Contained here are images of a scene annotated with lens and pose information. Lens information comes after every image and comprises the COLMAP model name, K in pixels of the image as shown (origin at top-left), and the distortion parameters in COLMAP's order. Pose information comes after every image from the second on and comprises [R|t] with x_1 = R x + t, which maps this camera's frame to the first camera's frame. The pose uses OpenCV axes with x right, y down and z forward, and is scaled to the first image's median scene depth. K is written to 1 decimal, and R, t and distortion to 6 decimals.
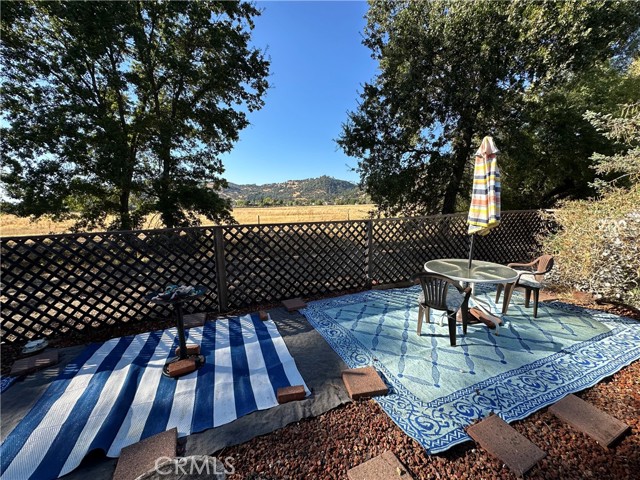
lens RADIAL K [[254.8, 0, 320.6], [0, 254.8, 241.6], [0, 0, 1]] dist [-0.009620, -0.000032]
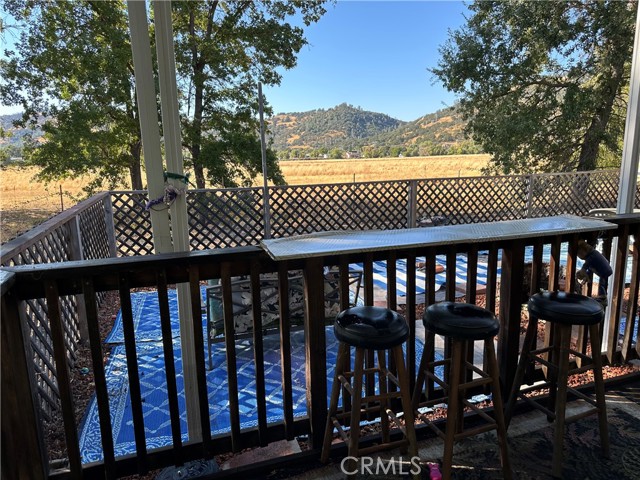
lens RADIAL K [[457.3, 0, 327.3], [0, 457.3, 243.1], [0, 0, 1]] dist [0.032741, -0.006942]
pose [[0.999913, 0.003359, -0.012719, -0.216820], [-0.002830, 0.999139, 0.041403, 0.042736], [0.012847, -0.041363, 0.999062, -0.326185]]
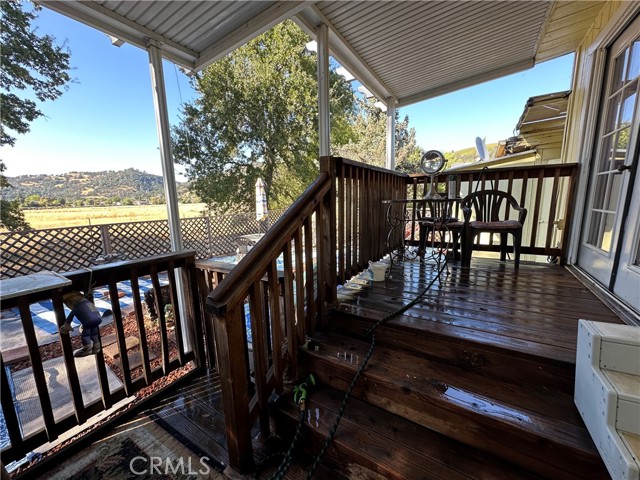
lens RADIAL K [[254.8, 0, 323.9], [0, 254.8, 244.2], [0, 0, 1]] dist [-0.009620, -0.000032]
pose [[0.795336, -0.102140, 0.597502, -0.075034], [0.093351, 0.994581, 0.045760, 0.031603], [-0.598938, 0.019383, 0.800561, -0.279766]]
